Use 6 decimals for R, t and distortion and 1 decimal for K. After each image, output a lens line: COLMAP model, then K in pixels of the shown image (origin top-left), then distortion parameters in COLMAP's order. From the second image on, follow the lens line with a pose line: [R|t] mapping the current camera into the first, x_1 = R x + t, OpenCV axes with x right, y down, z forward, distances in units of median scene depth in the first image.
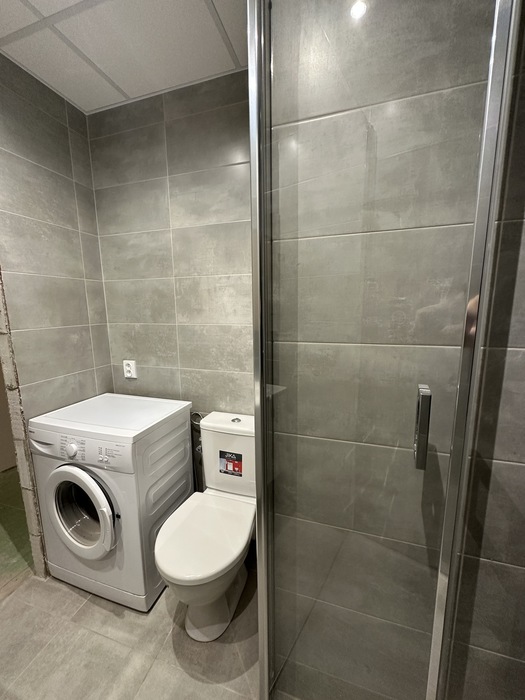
lens RADIAL K [[278.2, 0, 261.3], [0, 278.2, 350.1], [0, 0, 1]] dist [-0.000938, 0.000174]
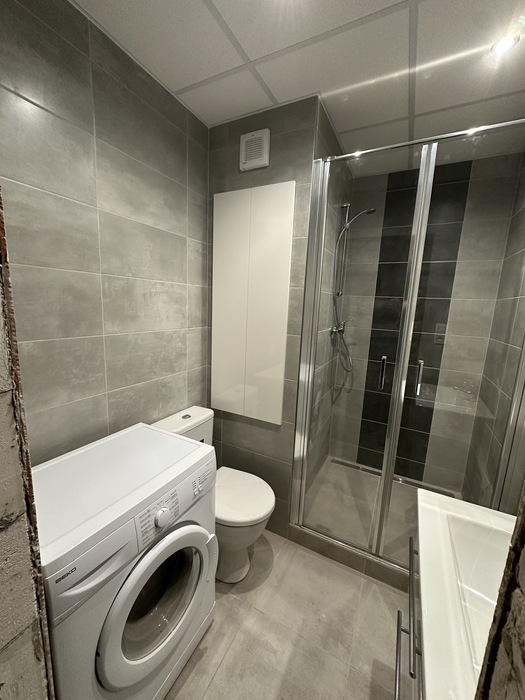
lens RADIAL K [[278.2, 0, 261.8], [0, 278.2, 350.8], [0, 0, 1]] dist [-0.000938, 0.000174]
pose [[0.174568, -0.145638, 0.973815, -1.033614], [0.111479, 0.985565, 0.127411, -0.106679], [-0.978314, 0.086319, 0.188284, 0.463885]]
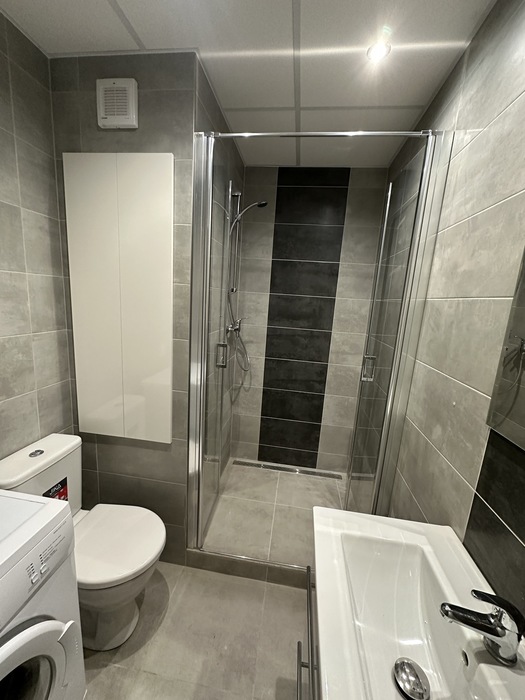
lens RADIAL K [[278.2, 0, 262.2], [0, 278.2, 350.5], [0, 0, 1]] dist [-0.000938, 0.000174]
pose [[-0.167756, -0.181850, 0.968911, -0.905656], [0.093552, 0.975467, 0.199278, -0.137615], [-0.981380, 0.124073, -0.146628, 0.417916]]
